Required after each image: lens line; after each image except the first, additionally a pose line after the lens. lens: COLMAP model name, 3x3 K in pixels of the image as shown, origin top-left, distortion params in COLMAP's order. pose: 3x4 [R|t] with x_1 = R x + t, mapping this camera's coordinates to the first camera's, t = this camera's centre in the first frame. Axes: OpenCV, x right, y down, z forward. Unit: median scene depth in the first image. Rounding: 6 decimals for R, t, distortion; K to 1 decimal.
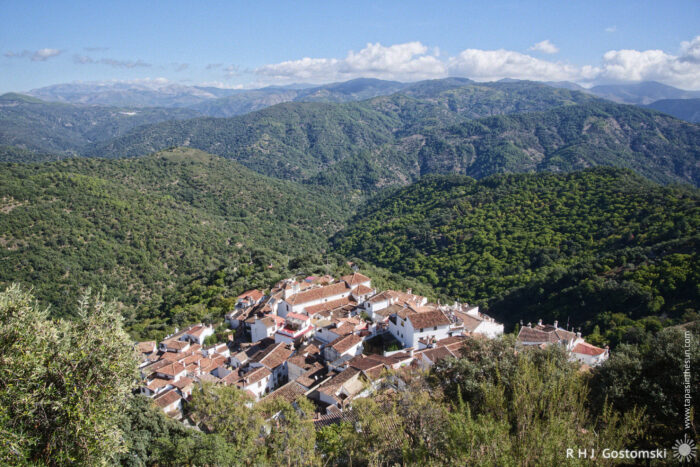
lens RADIAL K [[505.5, 0, 348.4], [0, 505.5, 233.8], [0, 0, 1]] dist [-0.109958, 0.023118]
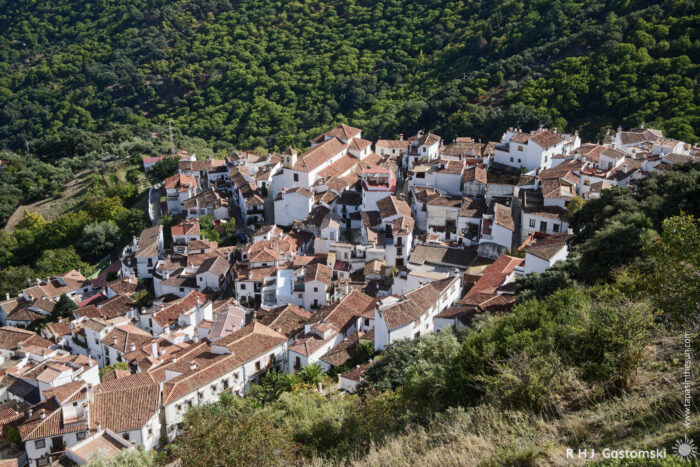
lens RADIAL K [[948.5, 0, 349.3], [0, 948.5, 234.7], [0, 0, 1]] dist [0.265834, 0.000000]
pose [[0.878936, -0.194266, 0.435583, -0.131843], [0.119721, 0.973912, 0.192777, -0.008692], [-0.461670, -0.117290, 0.879264, -0.072663]]
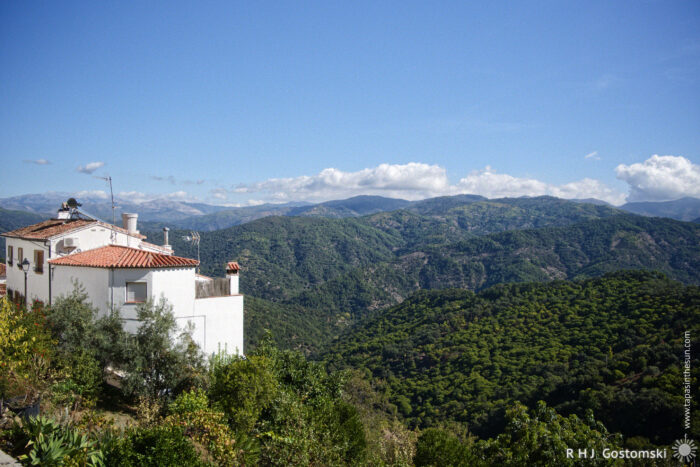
lens RADIAL K [[570.4, 0, 350.1], [0, 570.4, 233.4], [0, 0, 1]] dist [-0.070178, 0.022383]
pose [[0.999837, 0.014879, -0.010266, 0.071511], [-0.016930, 0.969814, -0.243257, 0.035086], [0.006337, 0.243391, 0.969907, 0.087522]]
